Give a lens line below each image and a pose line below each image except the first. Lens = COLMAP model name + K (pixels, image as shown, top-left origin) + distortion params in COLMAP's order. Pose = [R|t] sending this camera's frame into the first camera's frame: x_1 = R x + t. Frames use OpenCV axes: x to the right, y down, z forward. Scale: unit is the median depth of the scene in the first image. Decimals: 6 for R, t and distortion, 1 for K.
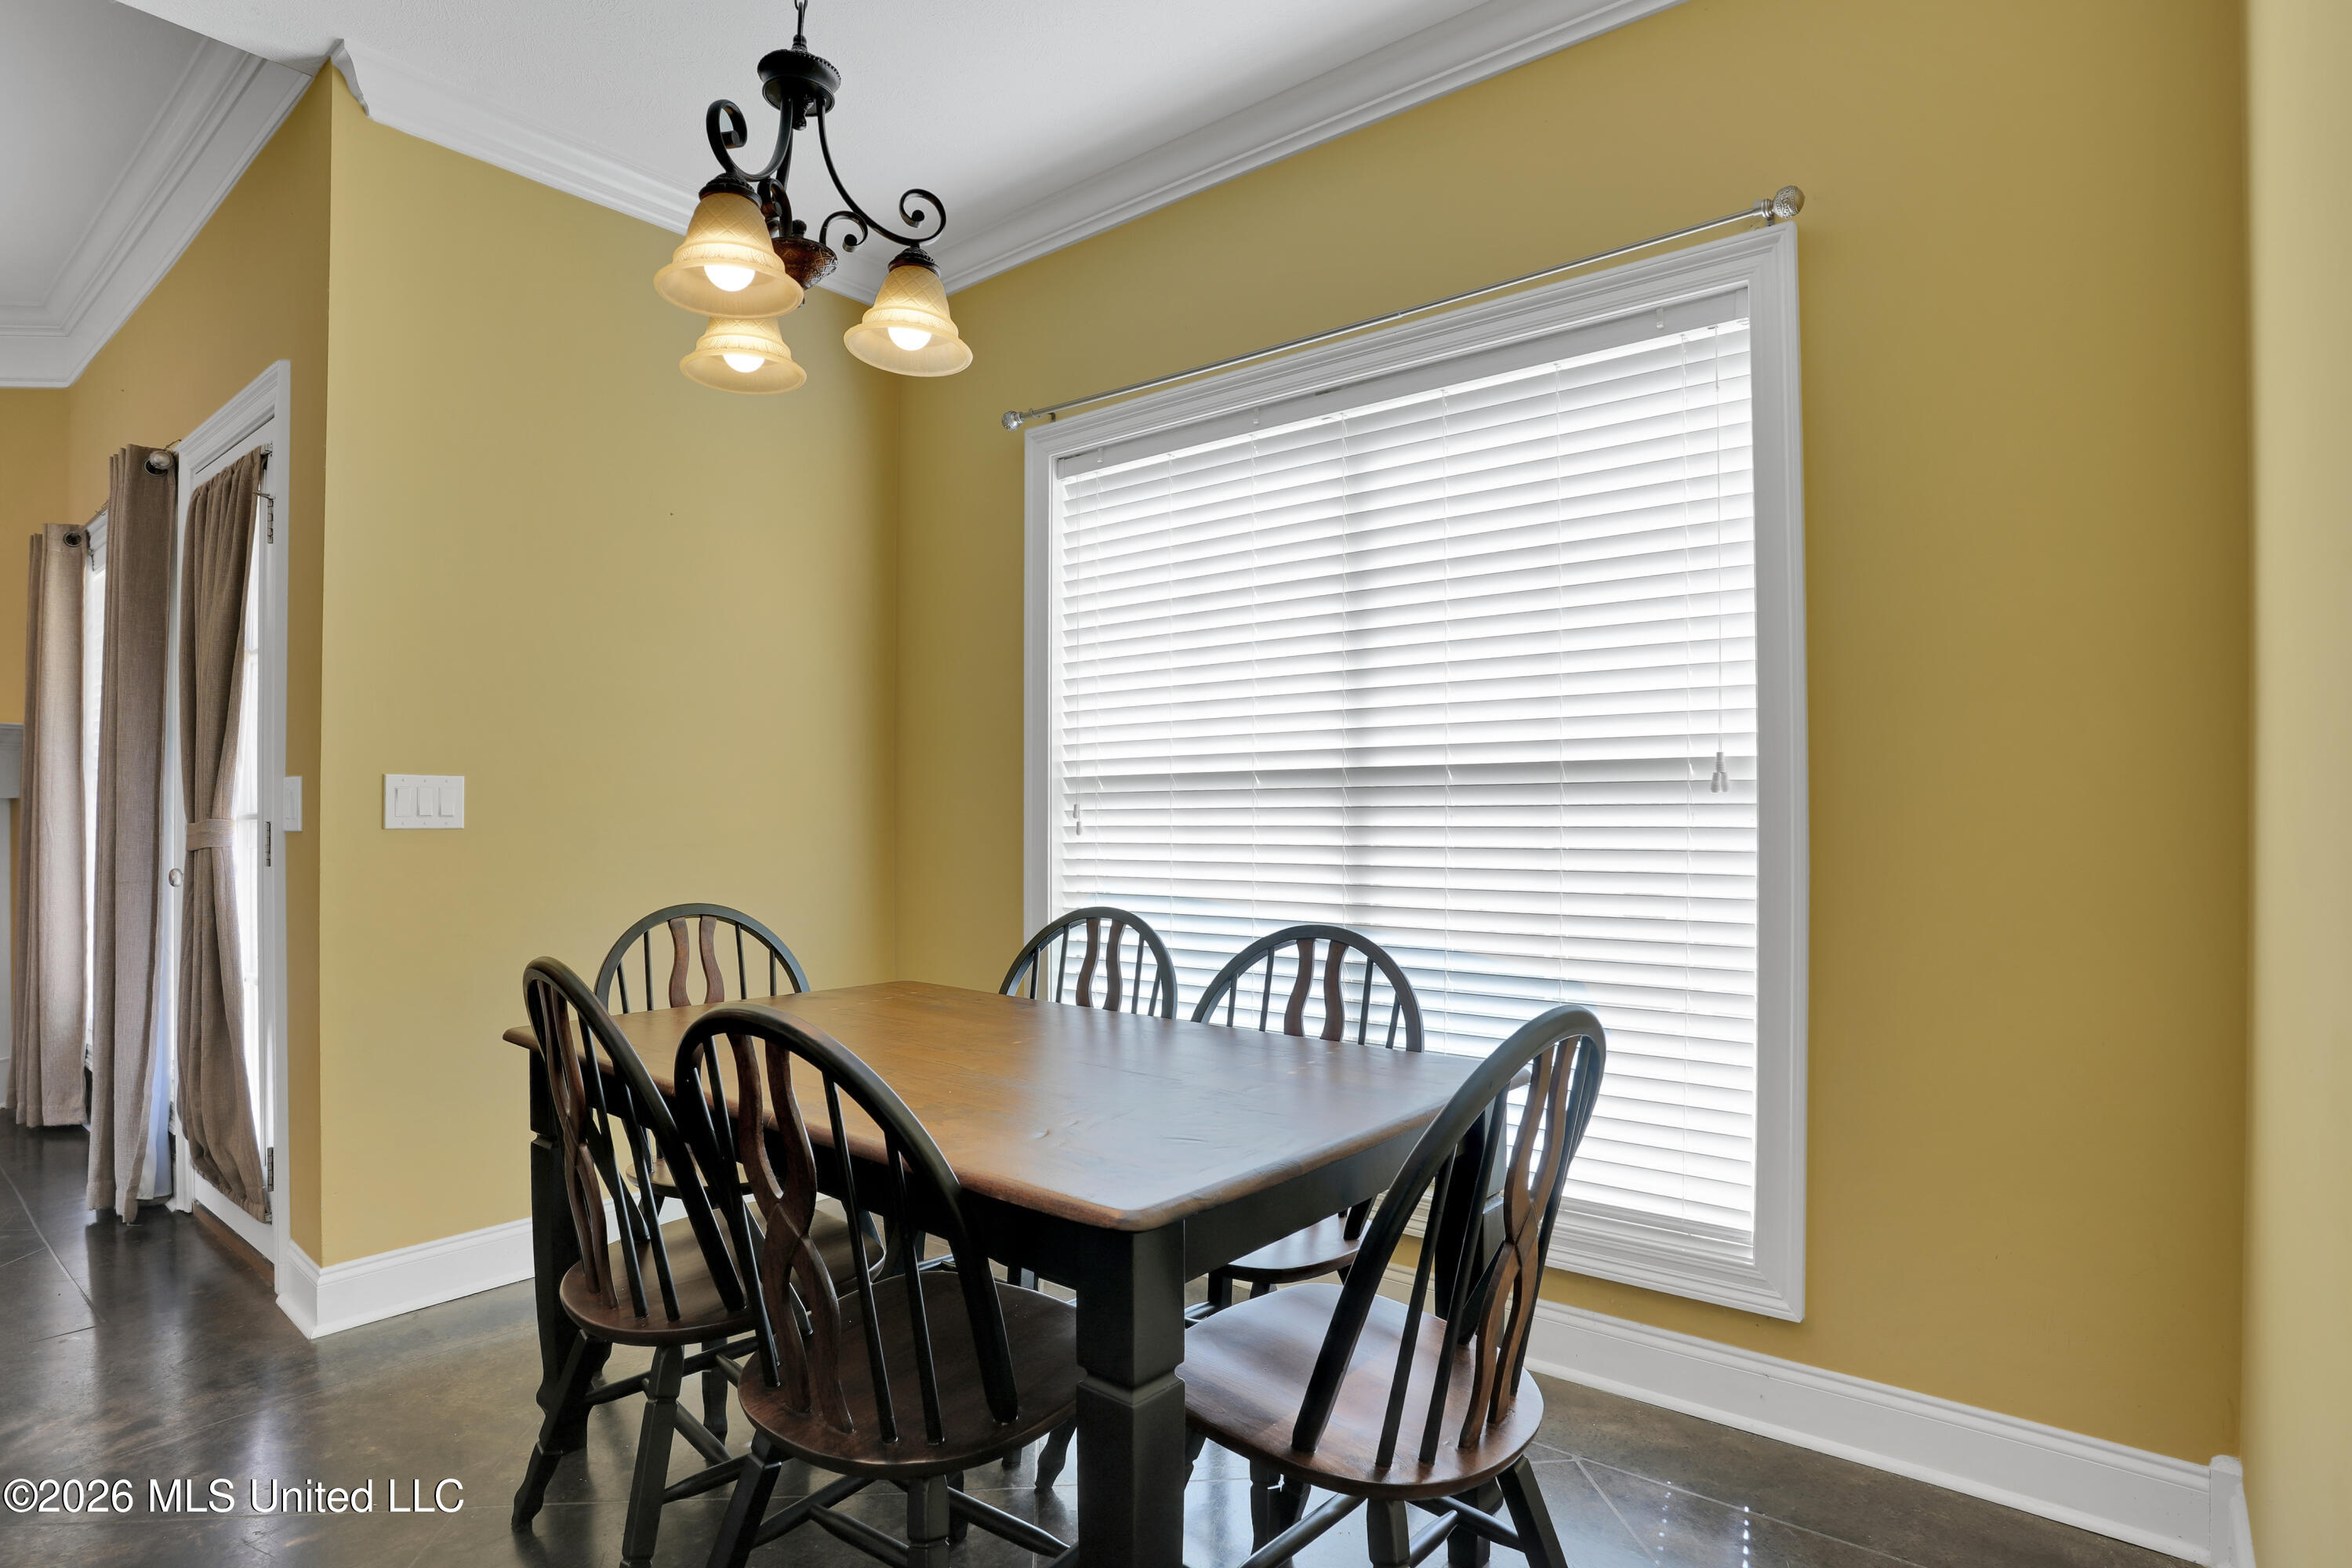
lens RADIAL K [[1226.3, 0, 1169.7], [0, 1226.3, 845.7], [0, 0, 1]] dist [-0.097331, 0.049918]
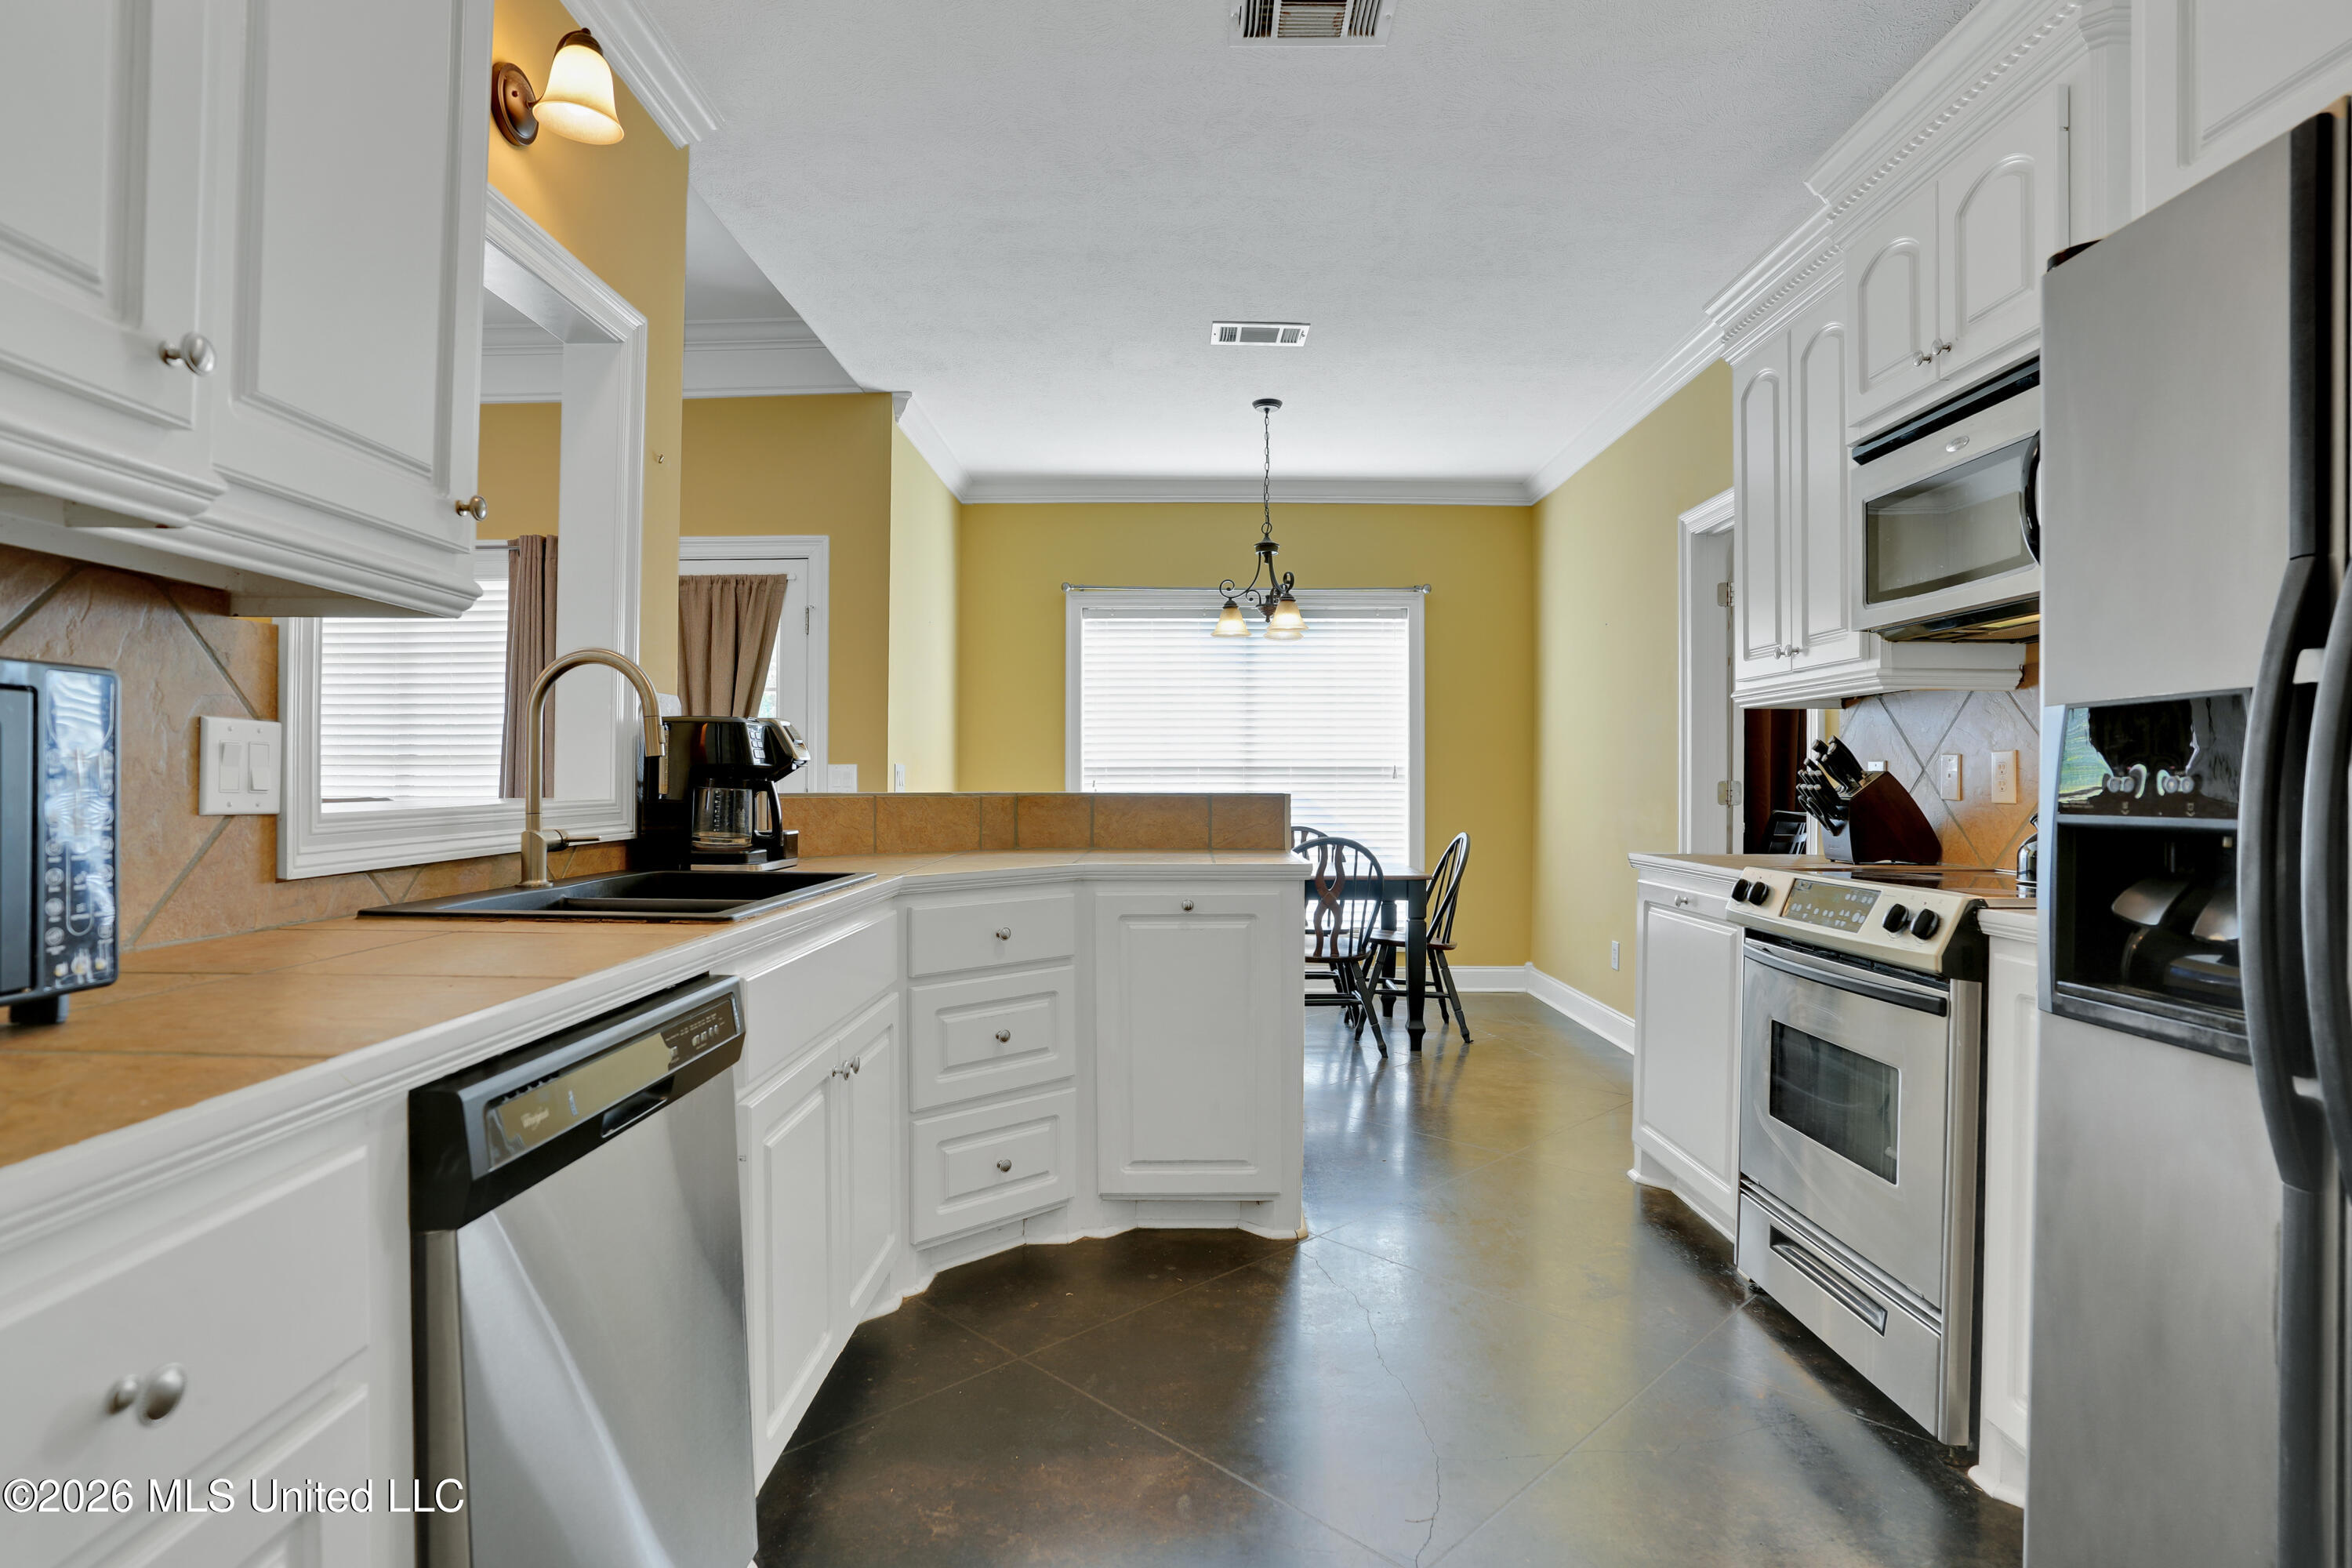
lens RADIAL K [[1190.6, 0, 1176.0], [0, 1190.6, 784.0], [0, 0, 1]] dist [-0.083743, 0.043874]
pose [[0.785146, 0.002267, 0.619307, -1.524964], [0.015843, 0.999592, -0.023745, 0.029422], [-0.619108, 0.028456, 0.784790, -0.825614]]
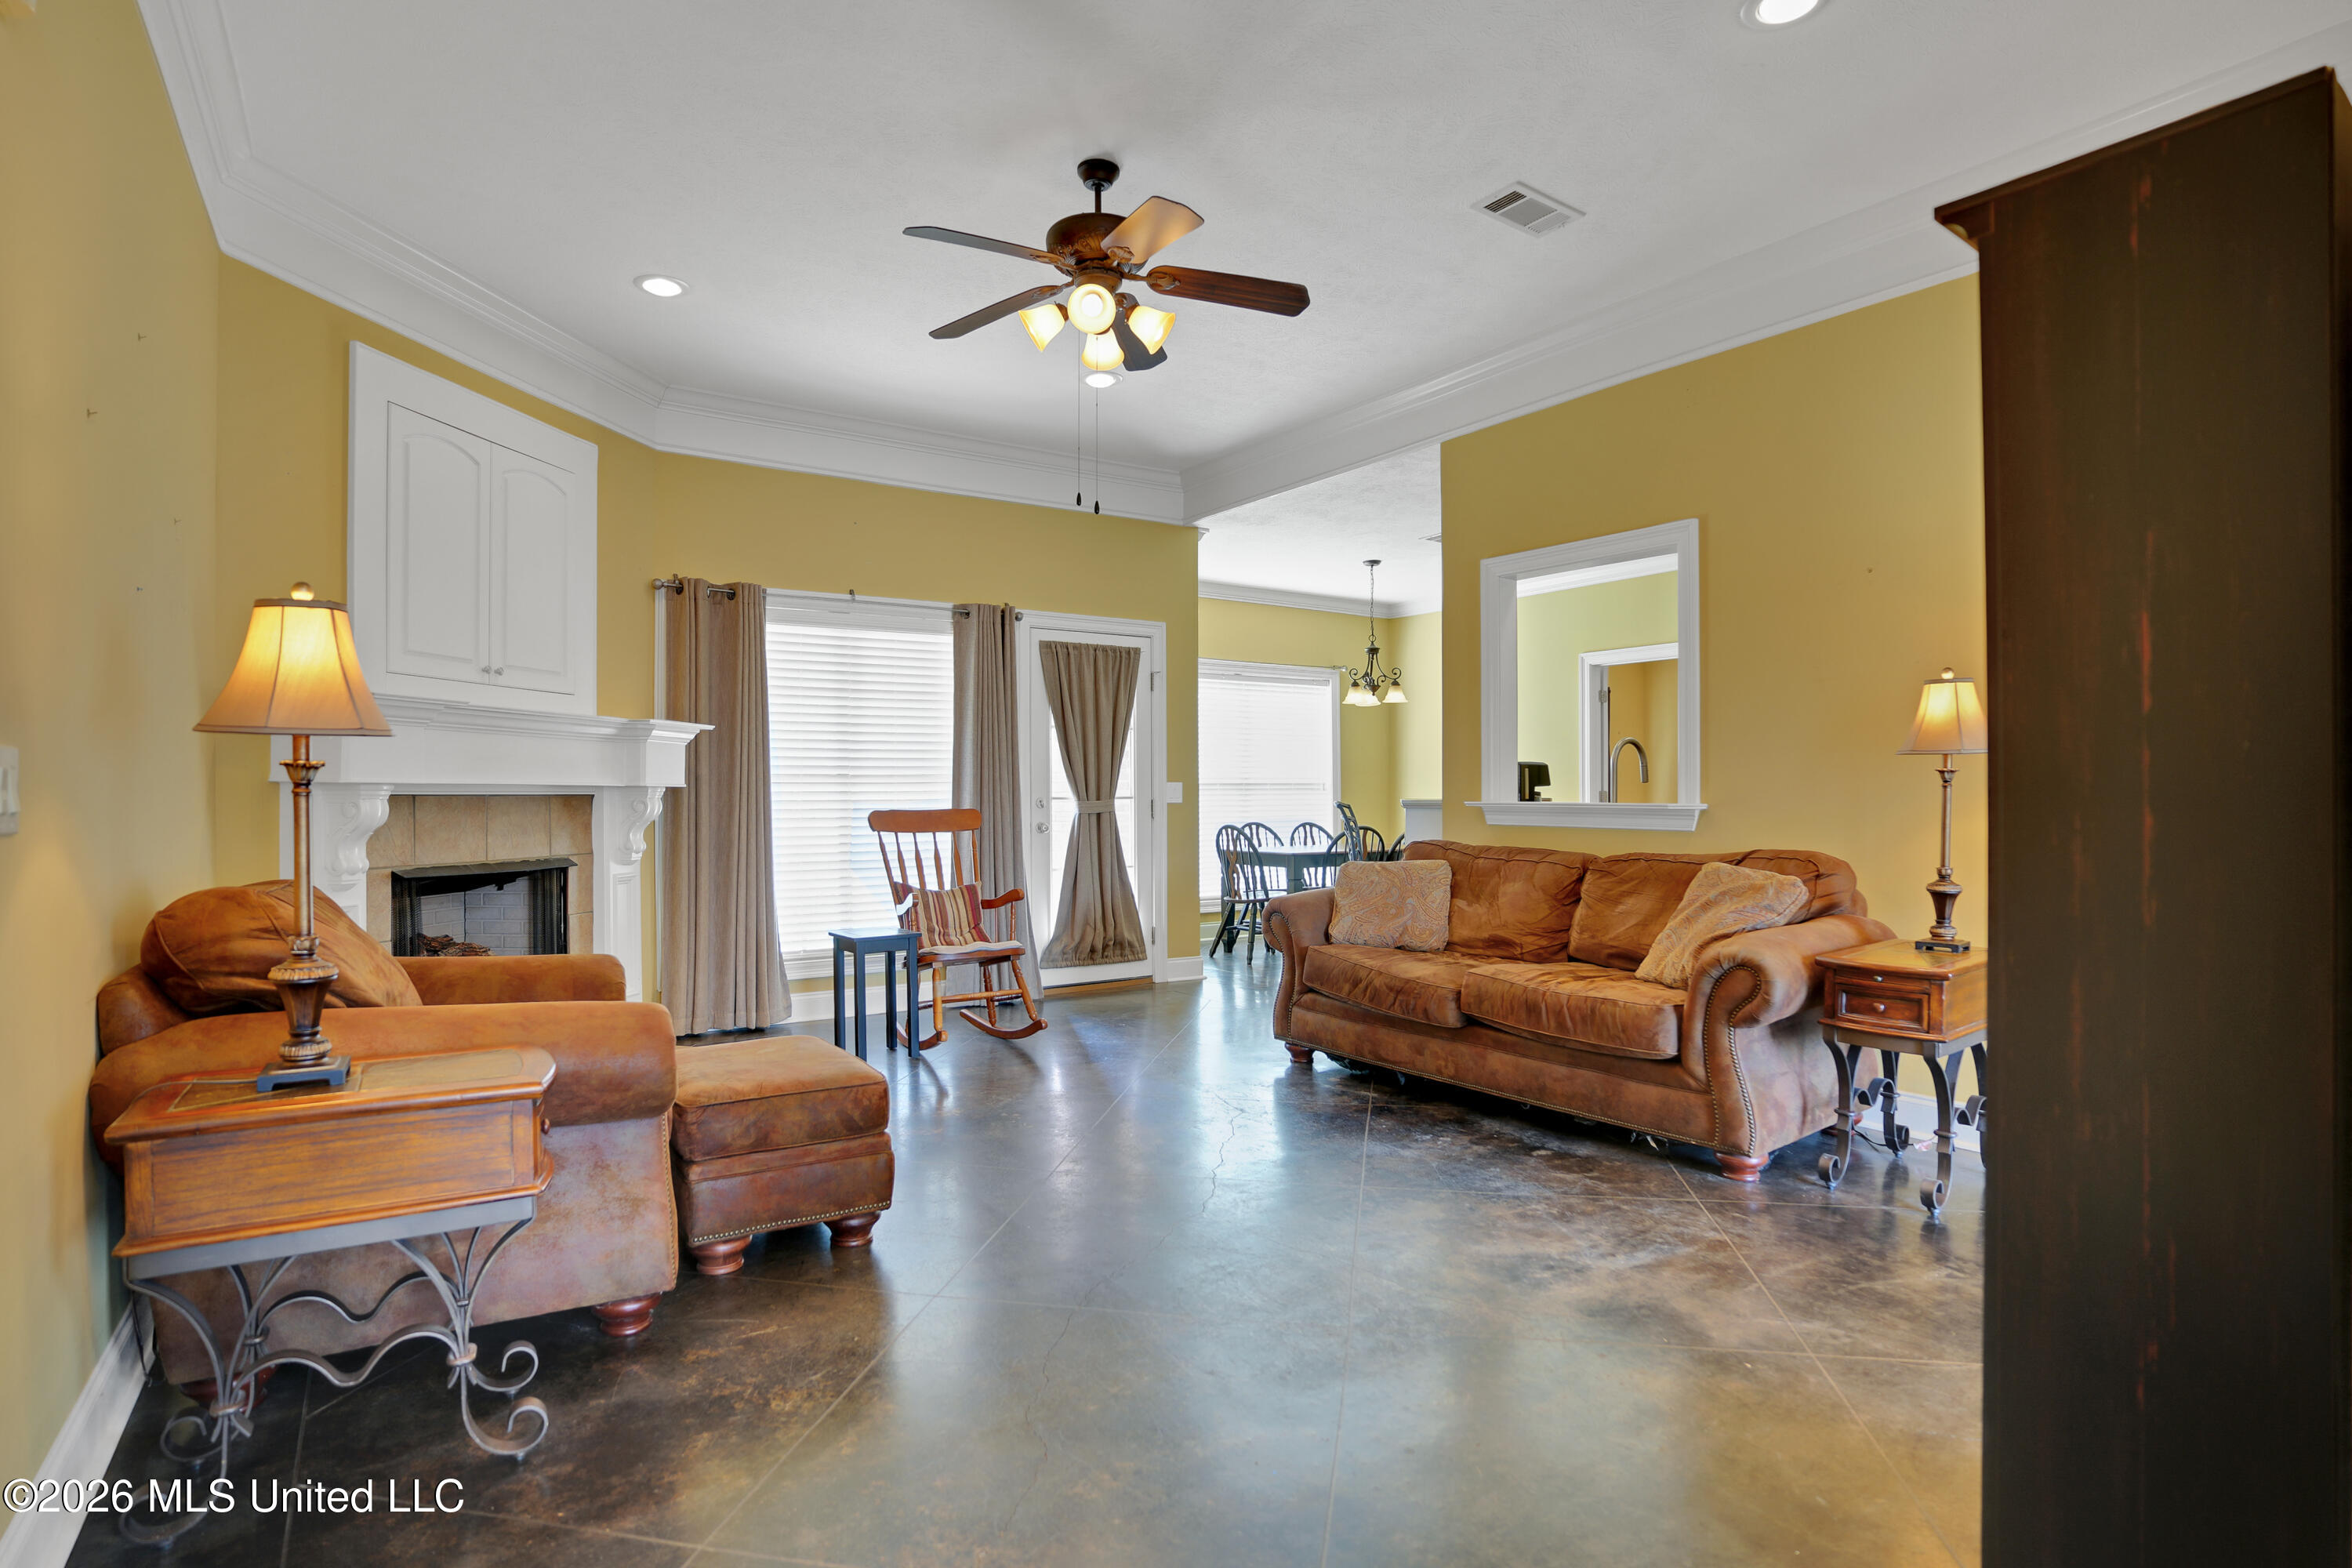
lens RADIAL K [[1190.6, 0, 1176.0], [0, 1190.6, 784.0], [0, 0, 1]] dist [-0.083743, 0.043874]
pose [[0.287485, 0.007952, 0.957752, -3.422039], [0.031352, 0.999352, -0.017709, -0.004025], [-0.957272, 0.035119, 0.287049, 0.211820]]
